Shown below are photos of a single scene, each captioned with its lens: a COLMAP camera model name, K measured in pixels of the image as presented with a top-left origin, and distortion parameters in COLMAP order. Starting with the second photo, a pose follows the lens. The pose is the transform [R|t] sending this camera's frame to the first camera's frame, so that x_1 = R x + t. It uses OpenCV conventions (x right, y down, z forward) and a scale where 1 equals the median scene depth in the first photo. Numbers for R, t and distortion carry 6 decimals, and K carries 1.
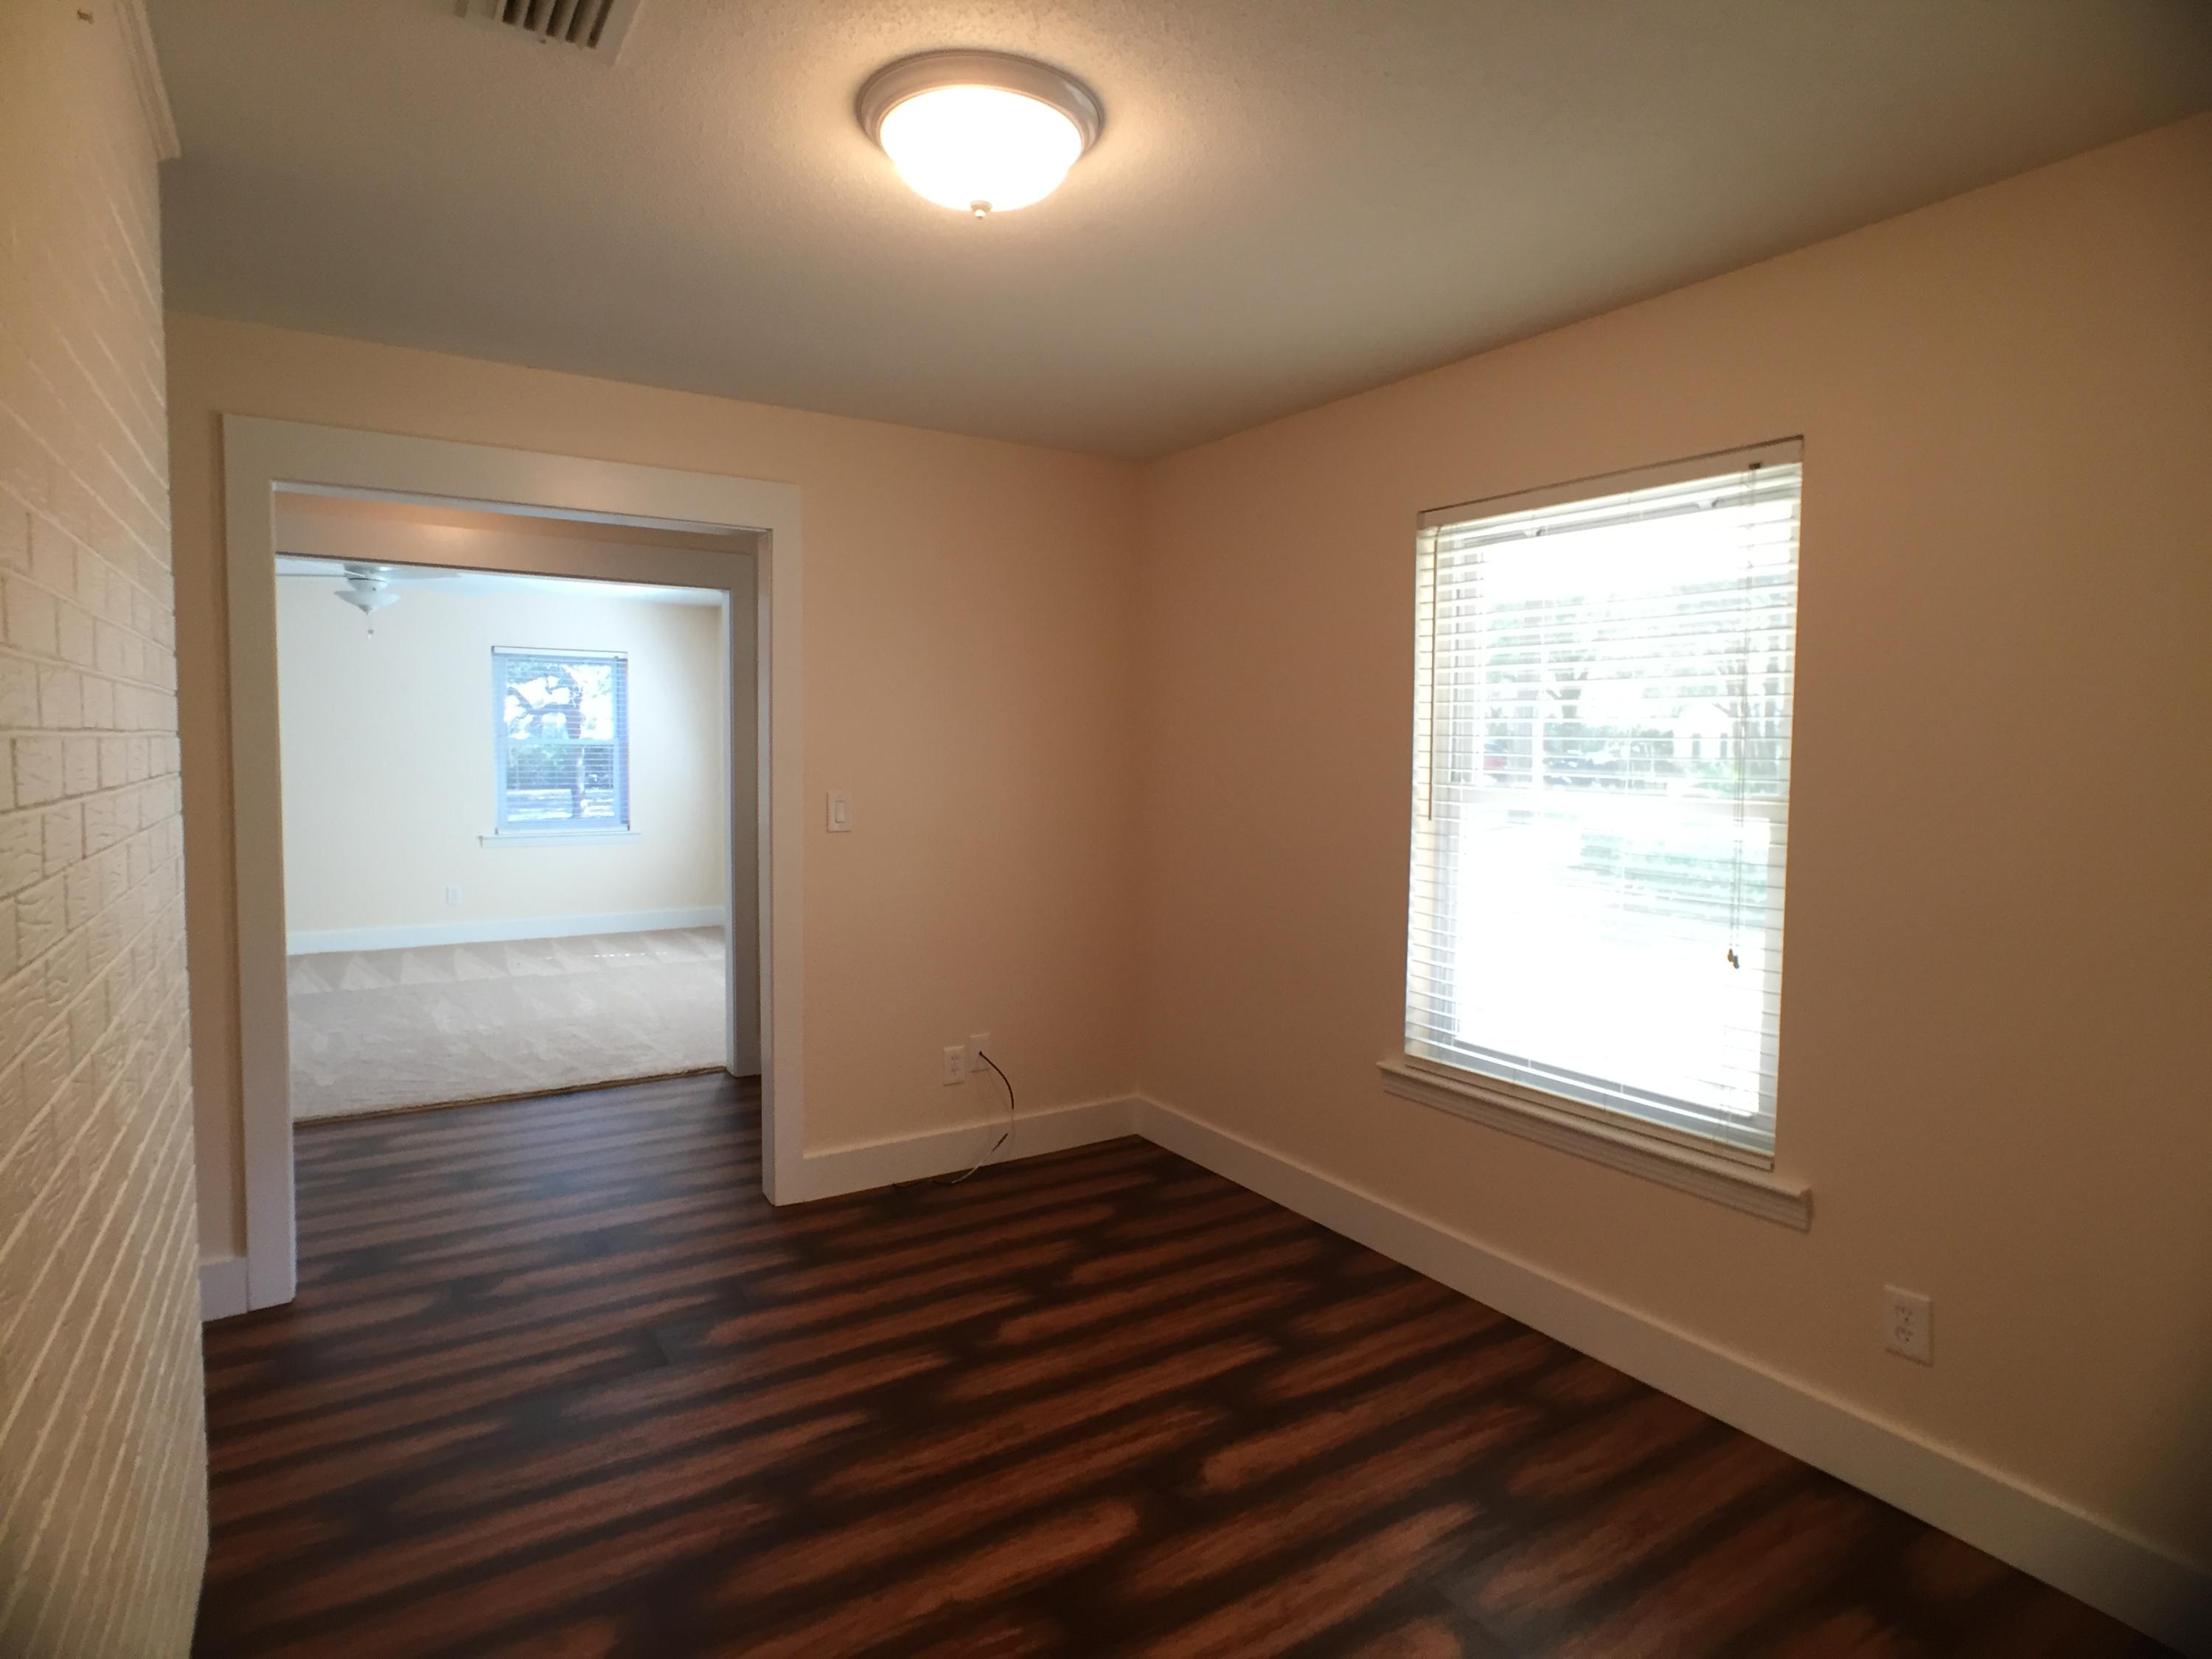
lens RADIAL K [[1190.8, 0, 1066.8], [0, 1190.8, 814.8], [0, 0, 1]] dist [-0.026956, 0.020807]
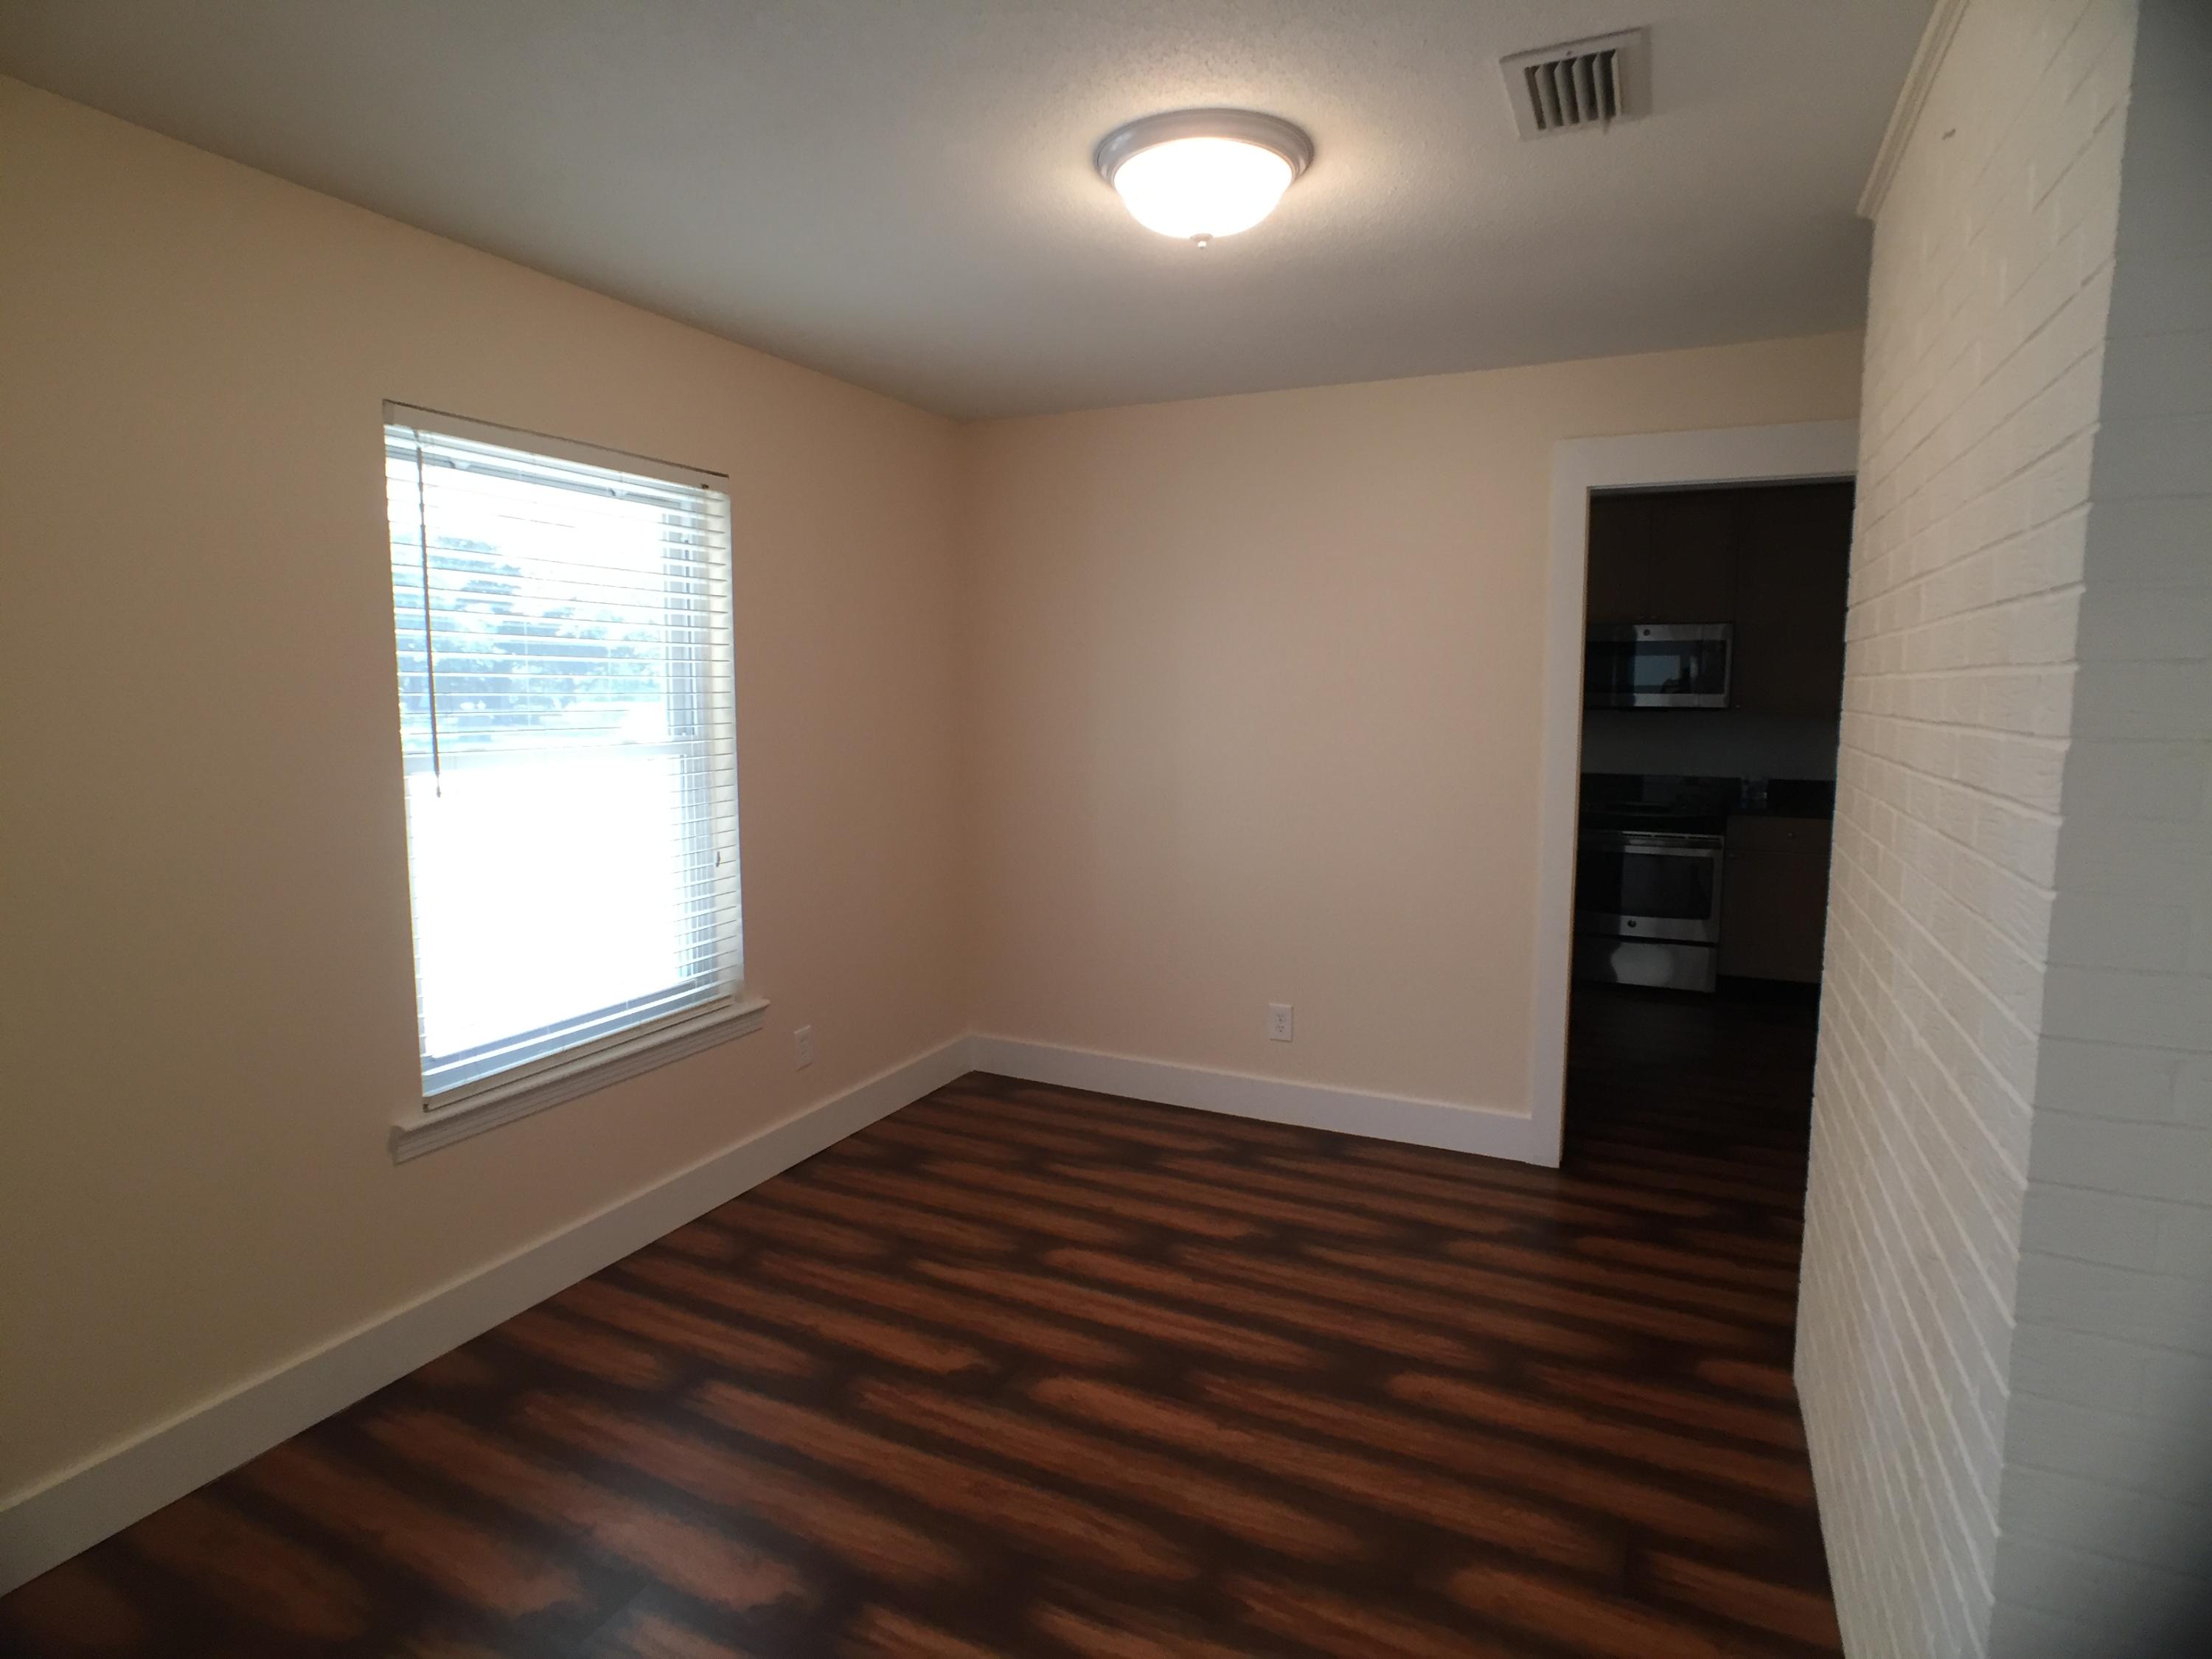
lens RADIAL K [[1190.8, 0, 1112.1], [0, 1190.8, 824.8], [0, 0, 1]] dist [-0.026956, 0.020807]
pose [[-0.550451, -0.102657, 0.828532, -0.625549], [0.046829, 0.987052, 0.153409, -0.080647], [-0.833553, 0.123244, -0.538516, 1.071342]]
